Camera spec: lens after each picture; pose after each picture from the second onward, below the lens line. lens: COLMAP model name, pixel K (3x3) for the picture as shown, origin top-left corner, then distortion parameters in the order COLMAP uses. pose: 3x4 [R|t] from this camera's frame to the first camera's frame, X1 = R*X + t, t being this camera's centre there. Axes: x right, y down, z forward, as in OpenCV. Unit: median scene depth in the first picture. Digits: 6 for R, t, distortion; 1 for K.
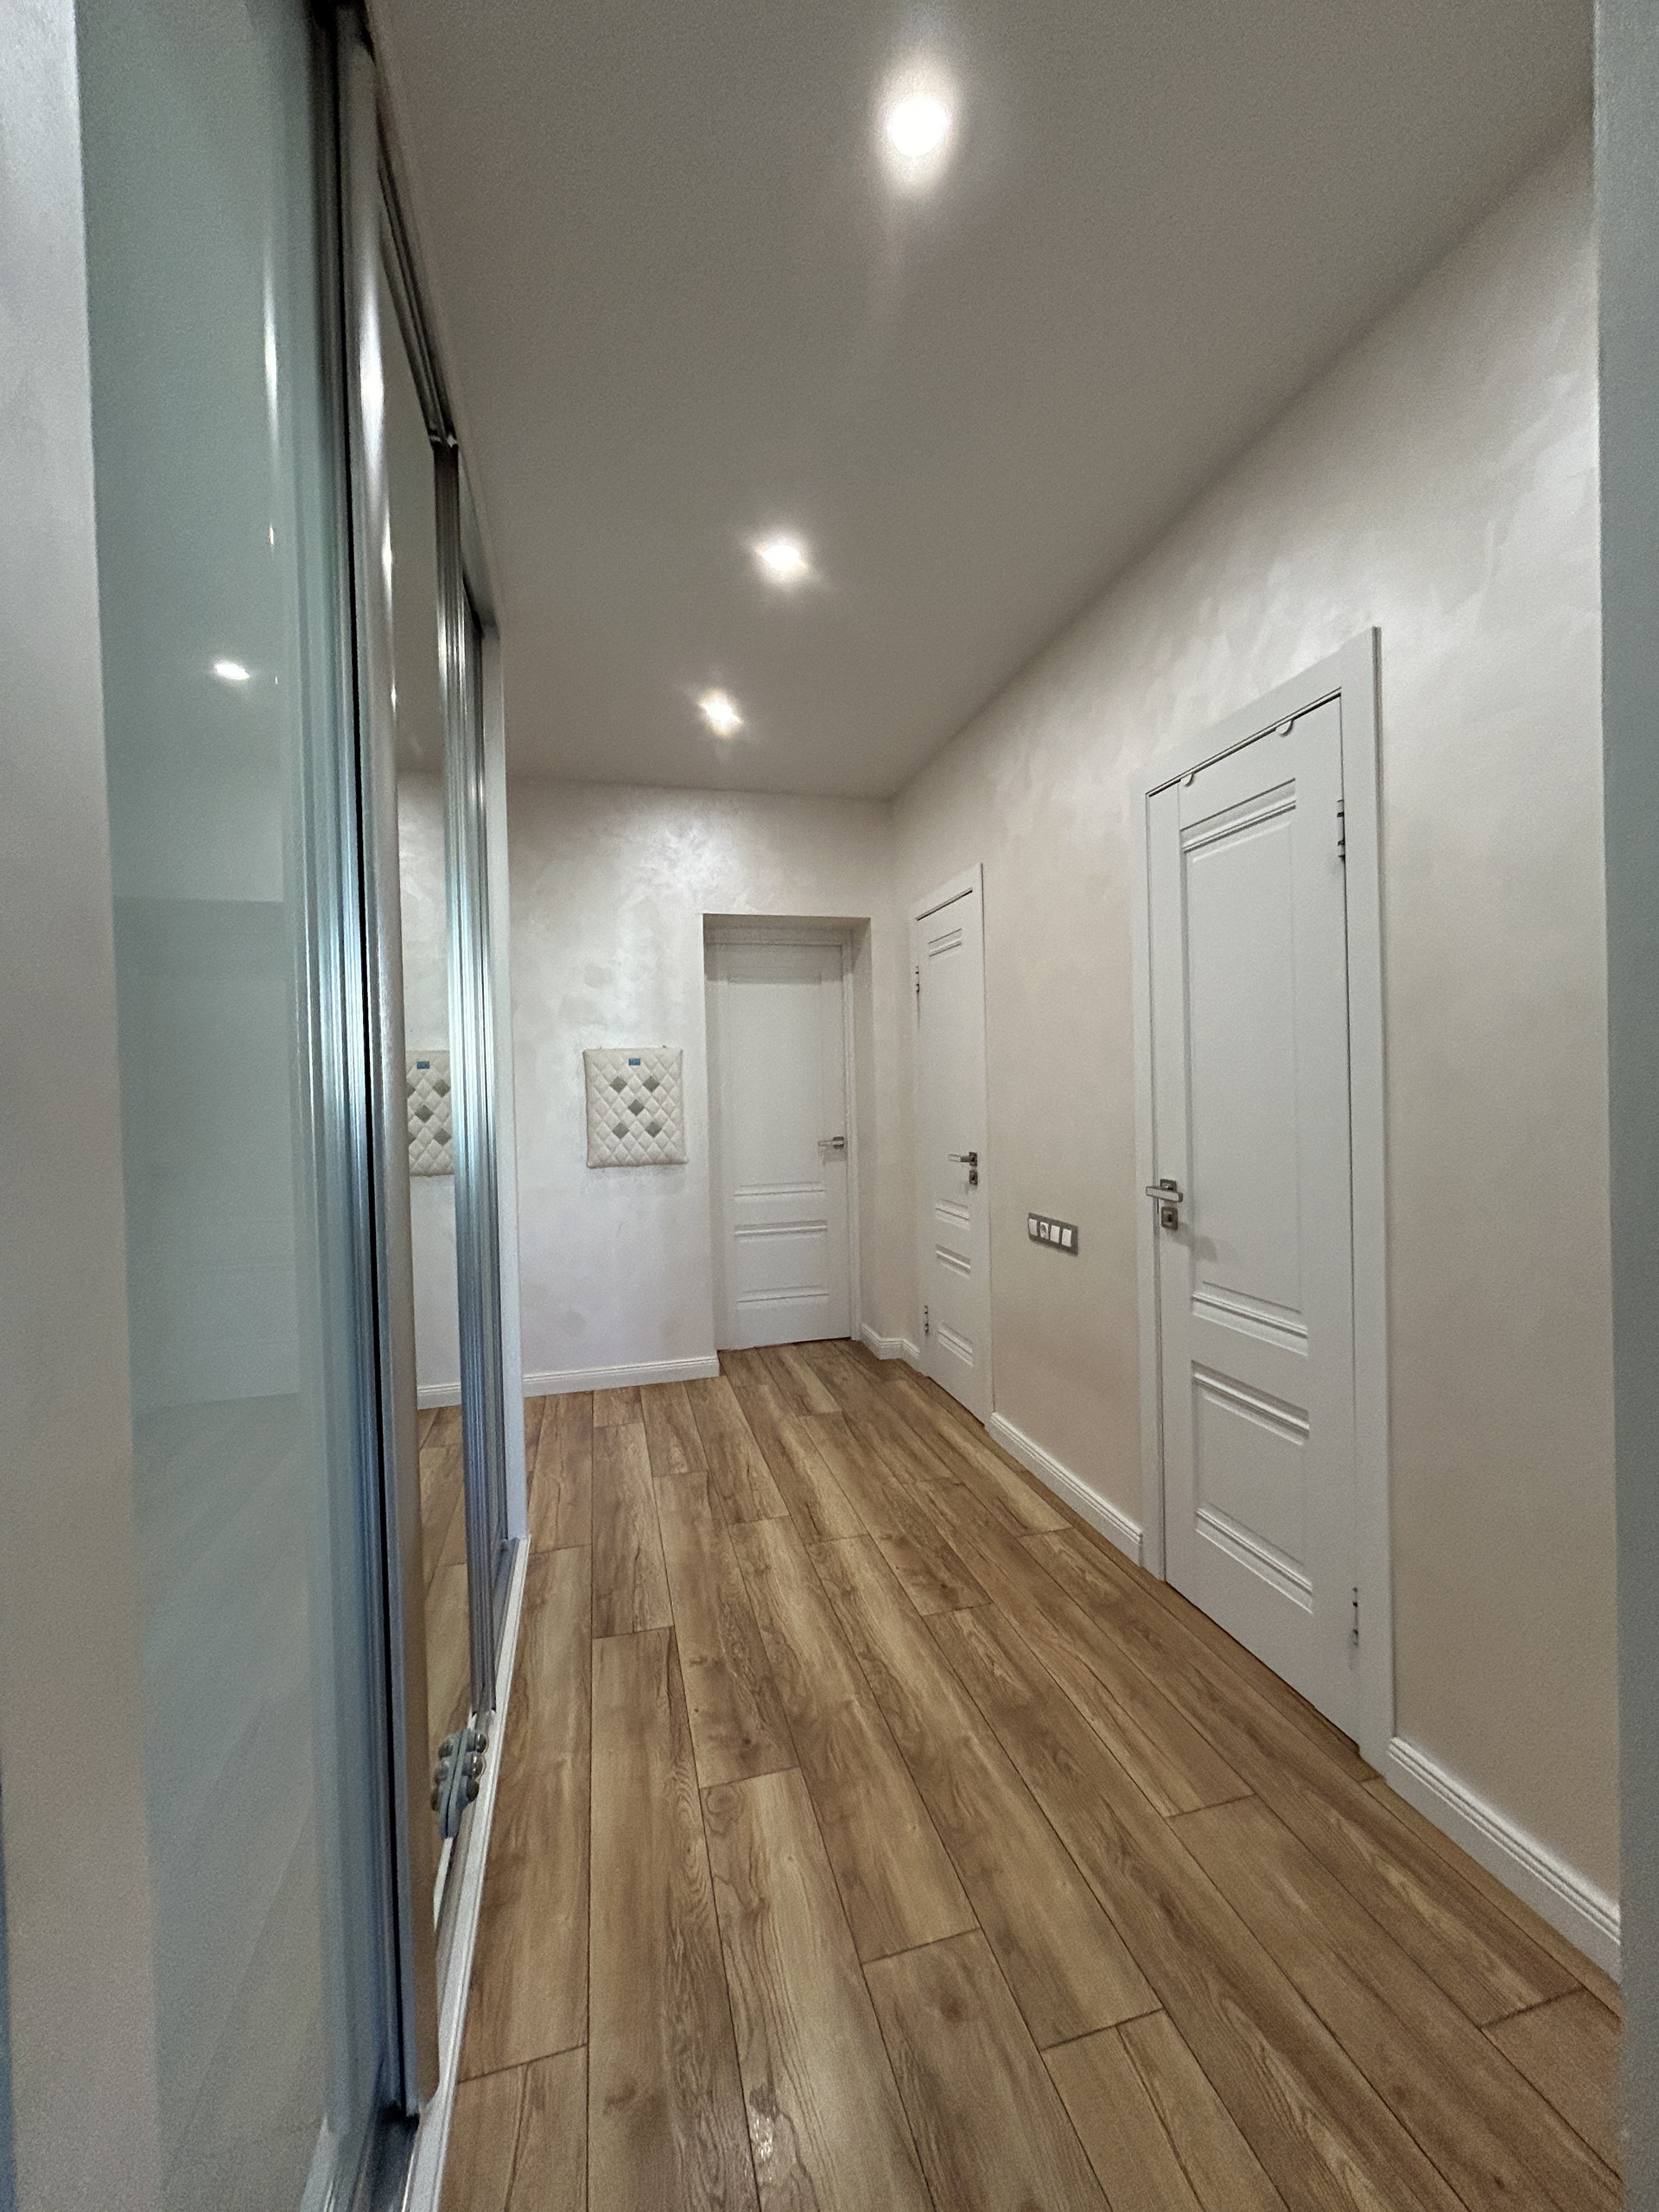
lens RADIAL K [[890.2, 0, 837.6], [0, 890.2, 1104.4], [0, 0, 1]] dist [-0.002311, 0.001499]
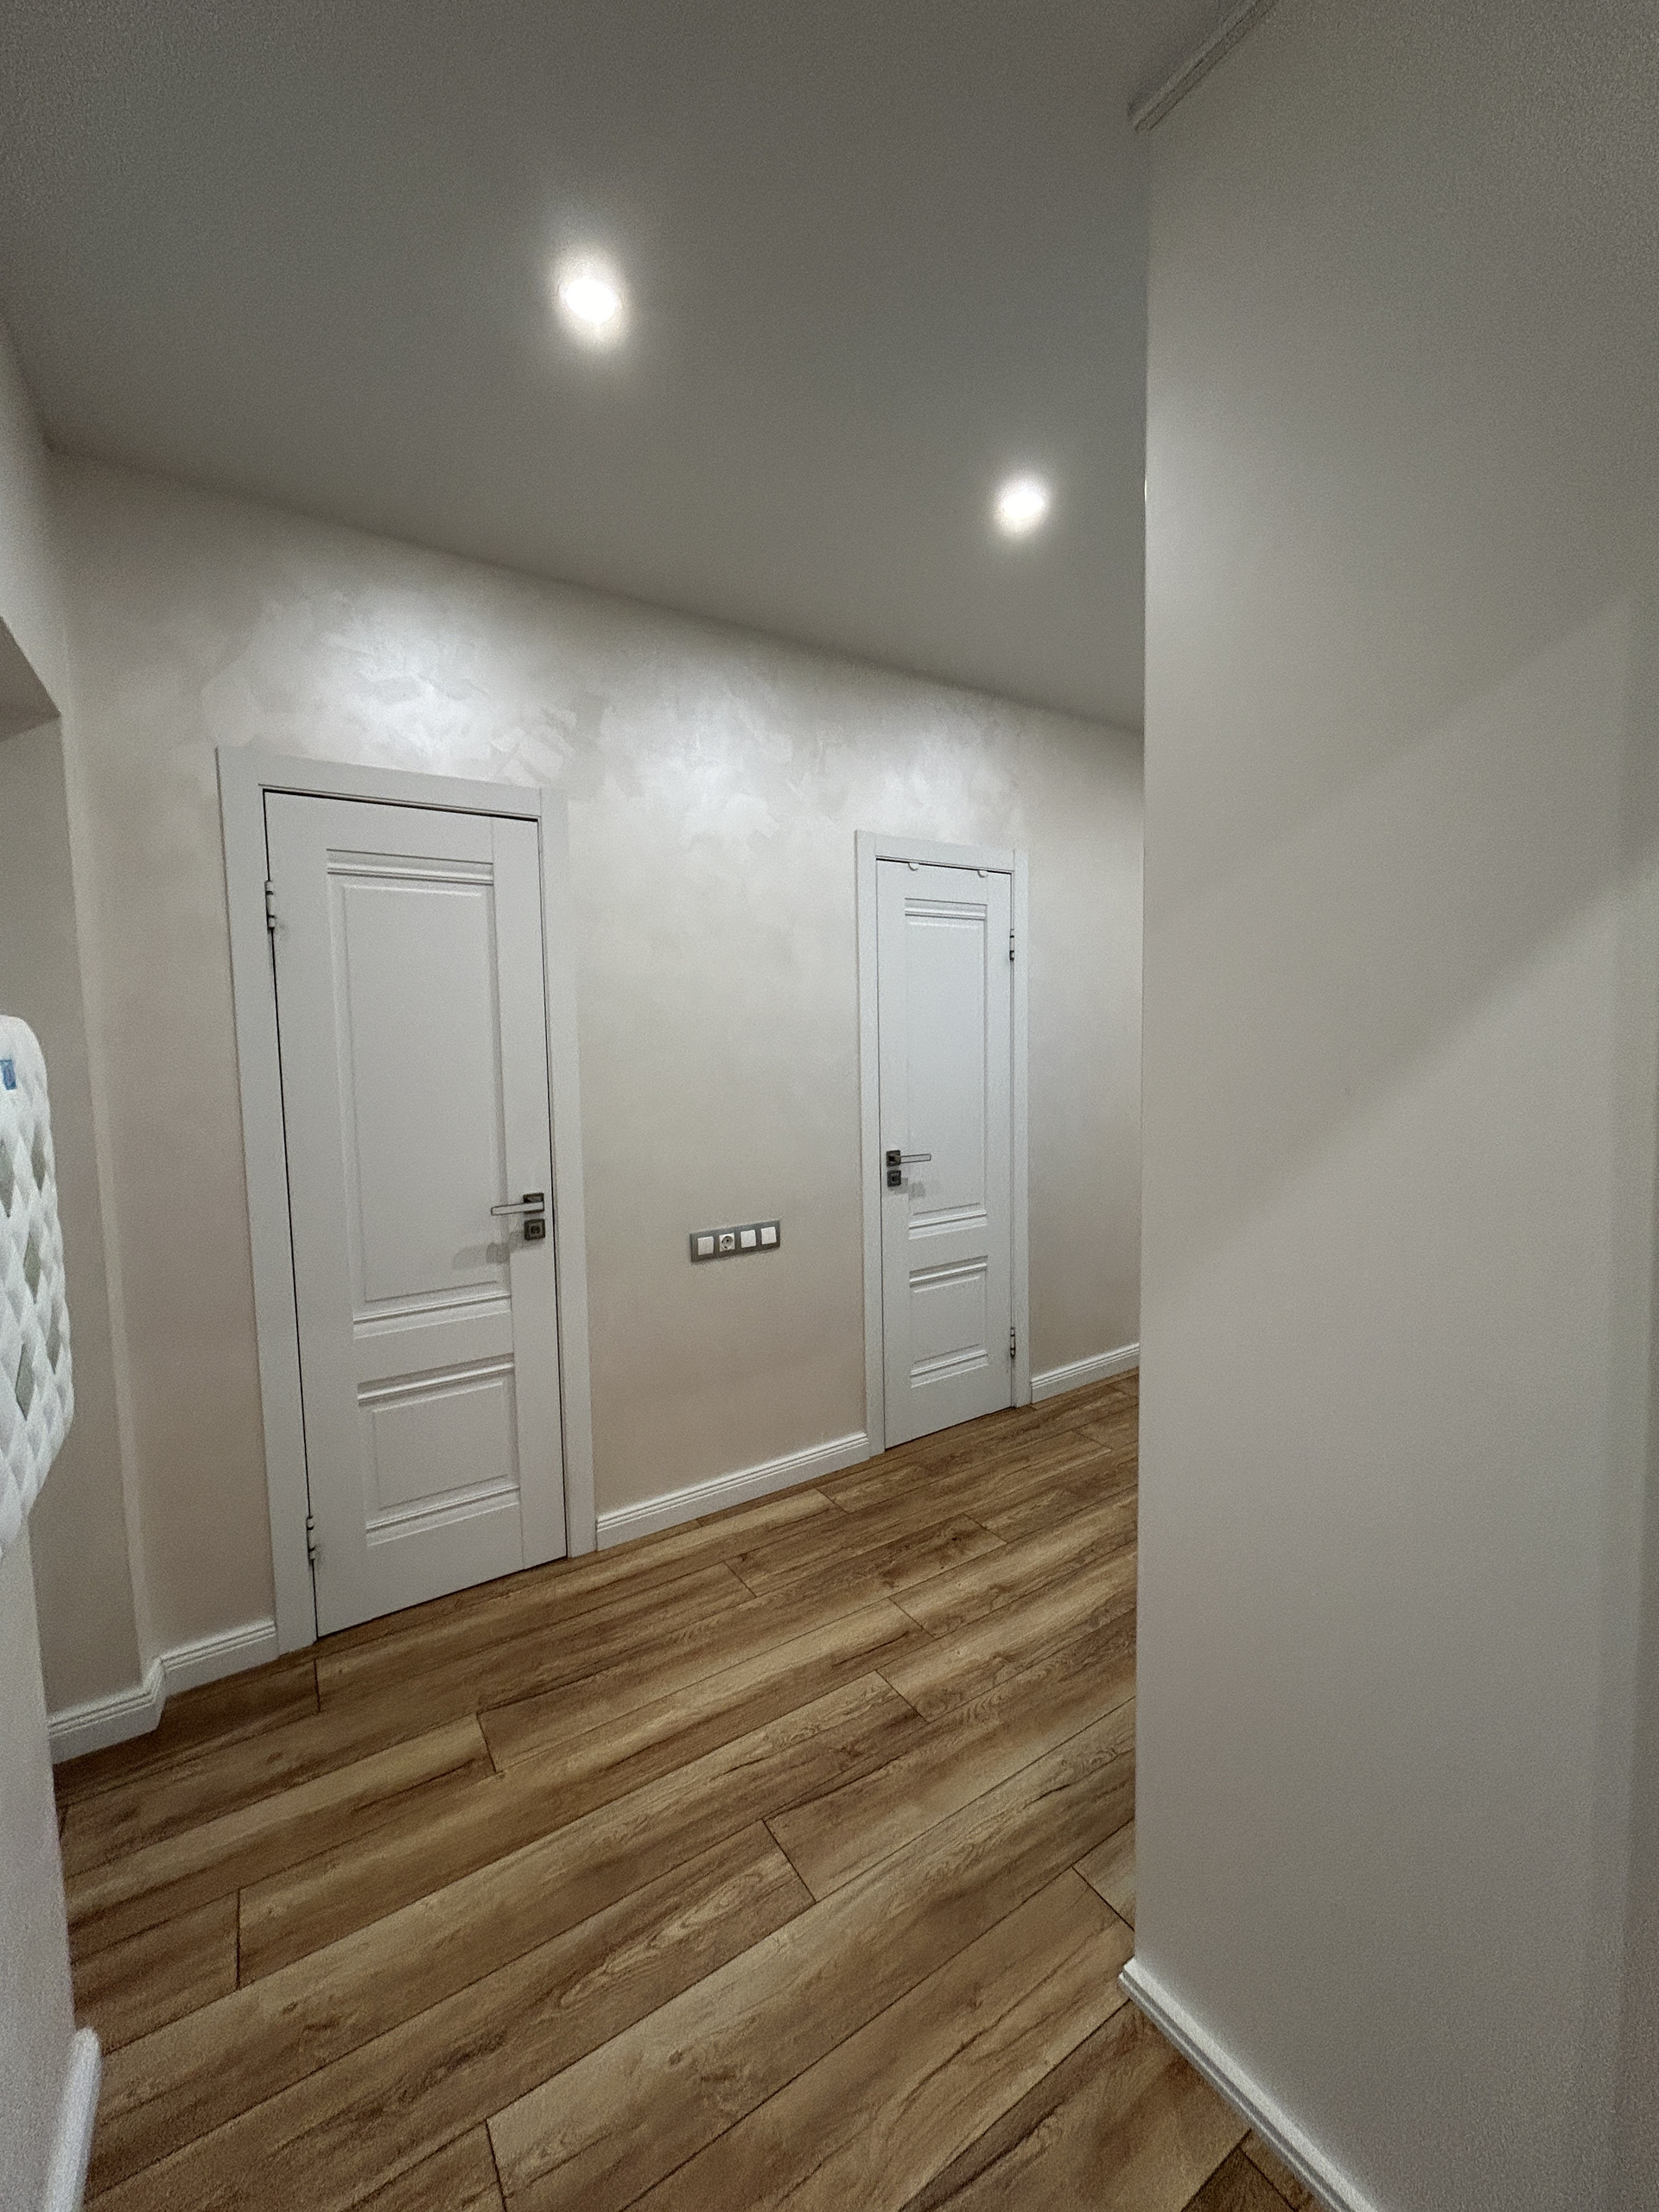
lens RADIAL K [[890.2, 0, 843.2], [0, 890.2, 1095.8], [0, 0, 1]] dist [-0.002311, 0.001499]
pose [[-0.315209, -0.039791, 0.948188, -0.681249], [0.042045, 0.997554, 0.055840, -0.059363], [-0.948090, 0.057468, -0.312765, 1.140805]]
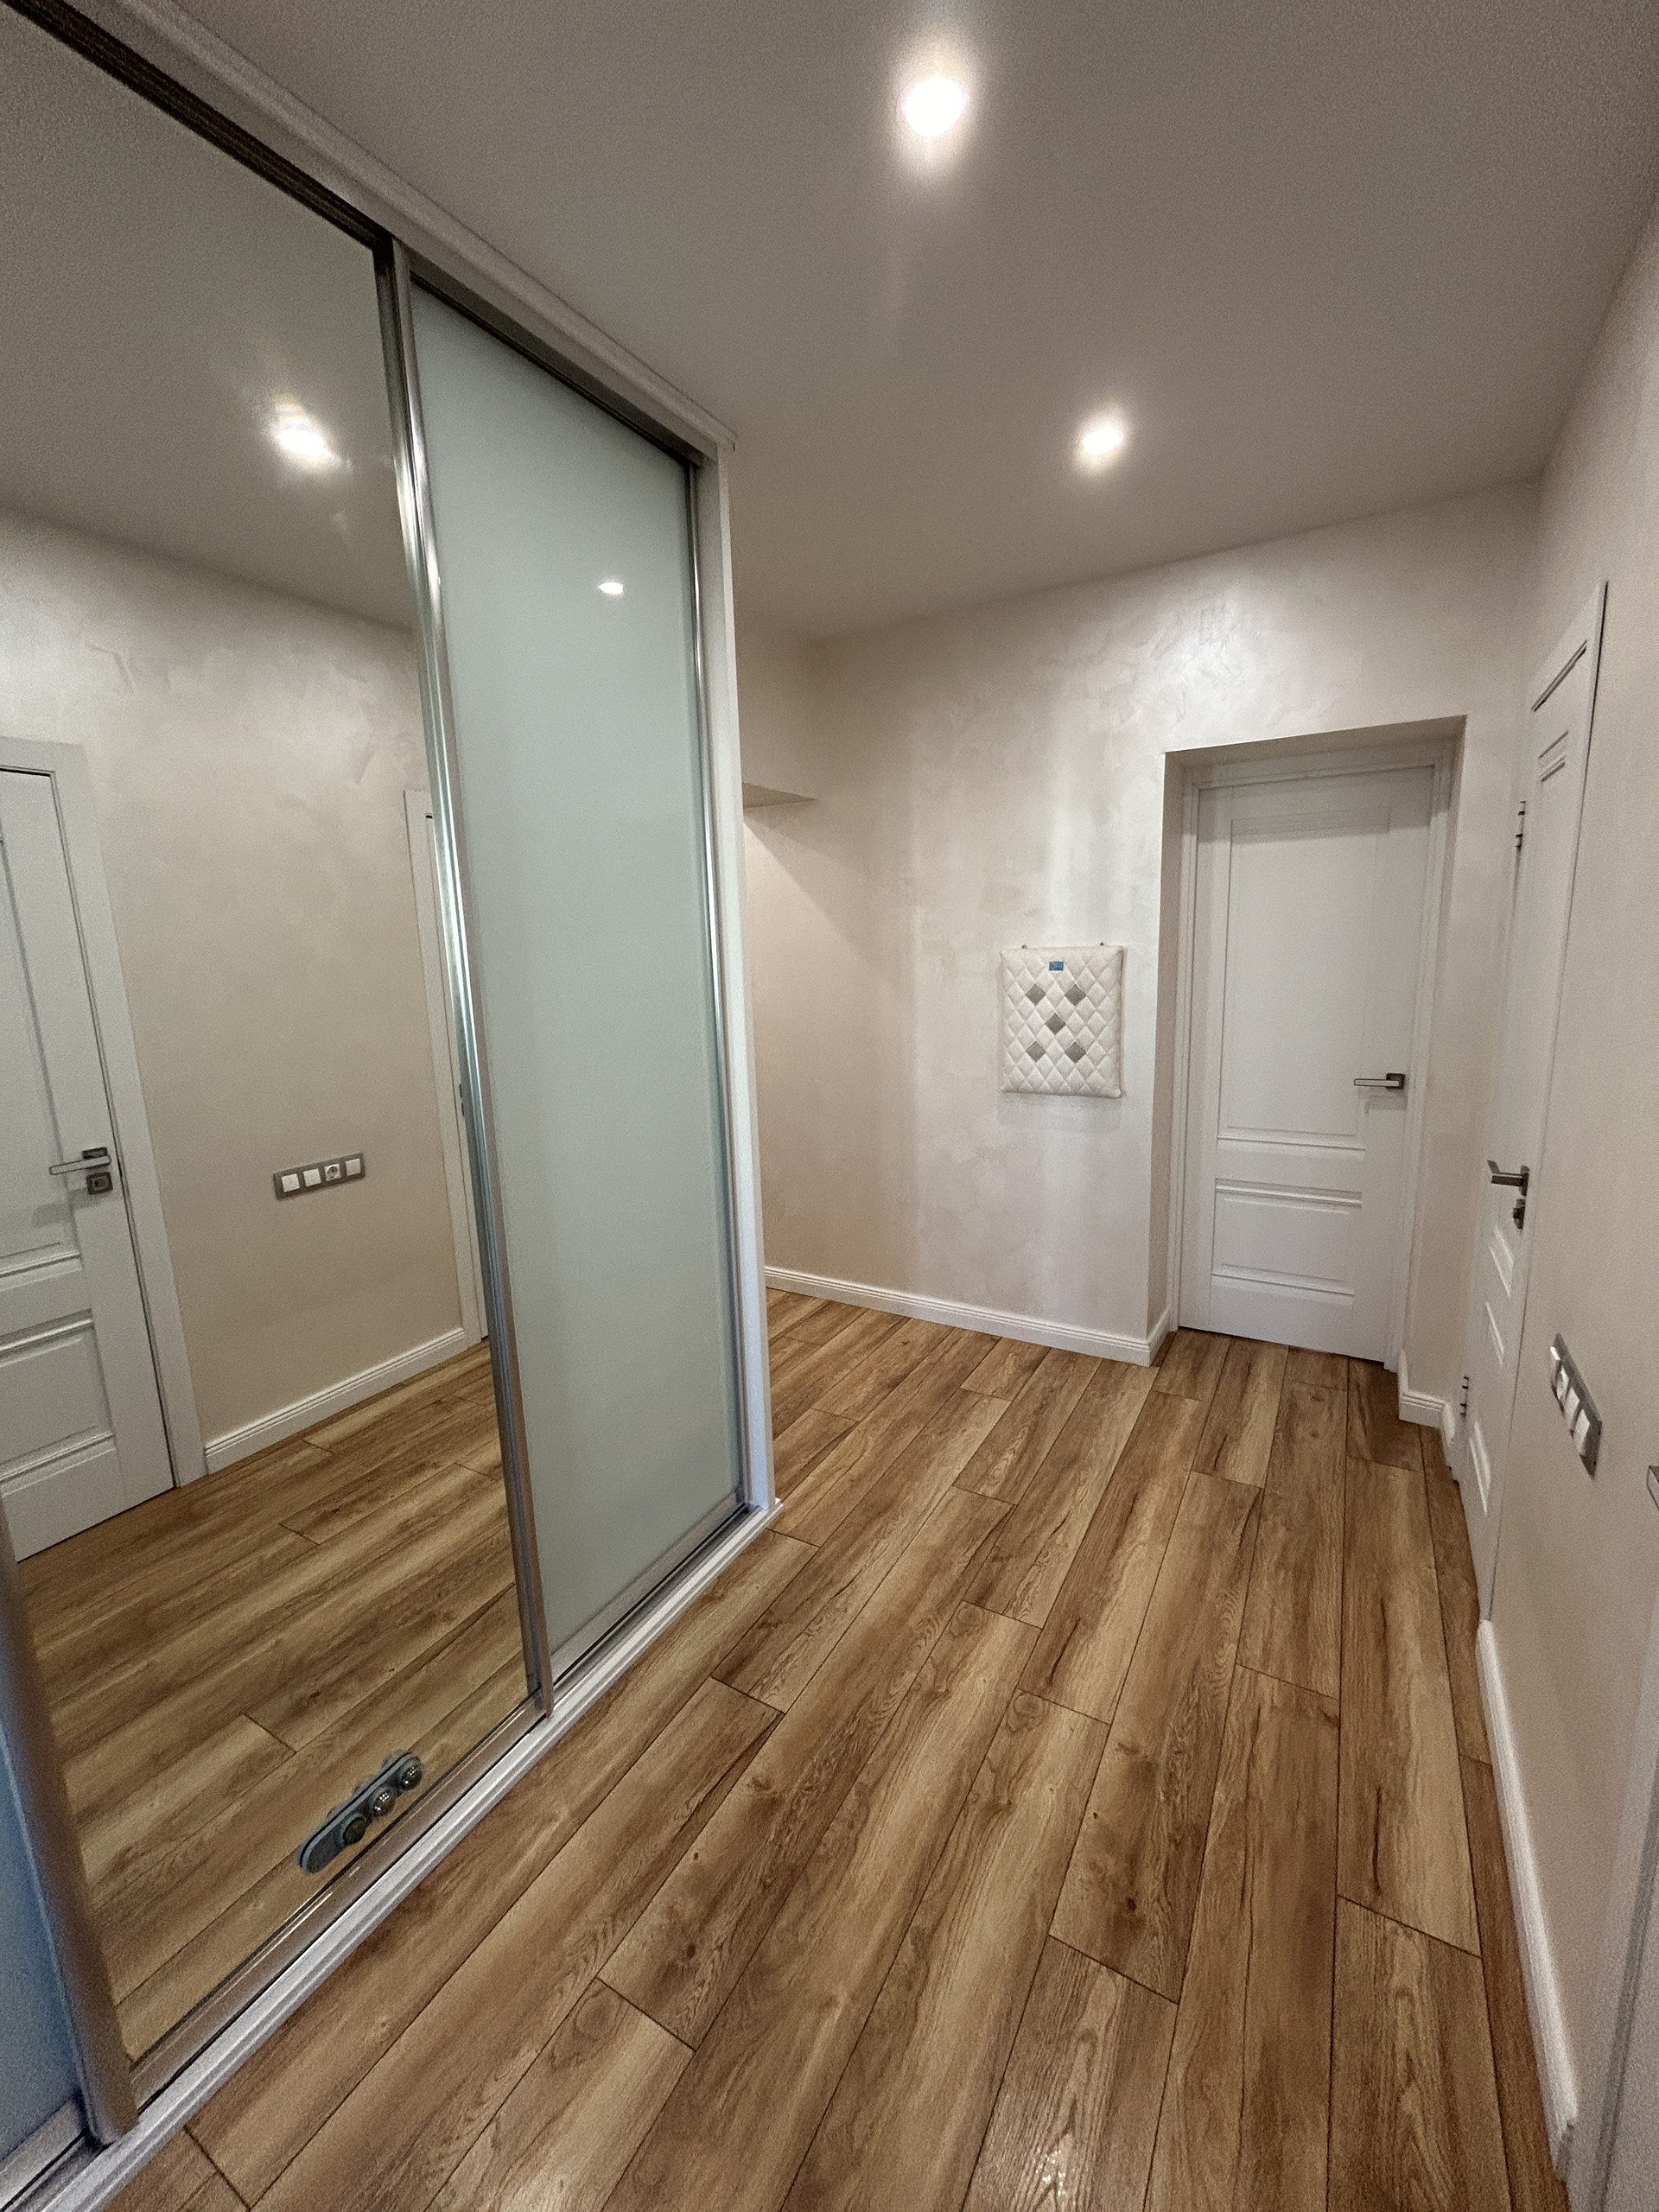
lens RADIAL K [[890.2, 0, 839.7], [0, 890.2, 1104.2], [0, 0, 1]] dist [-0.002311, 0.001499]
pose [[0.706461, 0.132082, -0.695318, 0.263573], [-0.000992, 0.982616, 0.185649, -0.096551], [0.707752, -0.130464, 0.694310, 0.392643]]
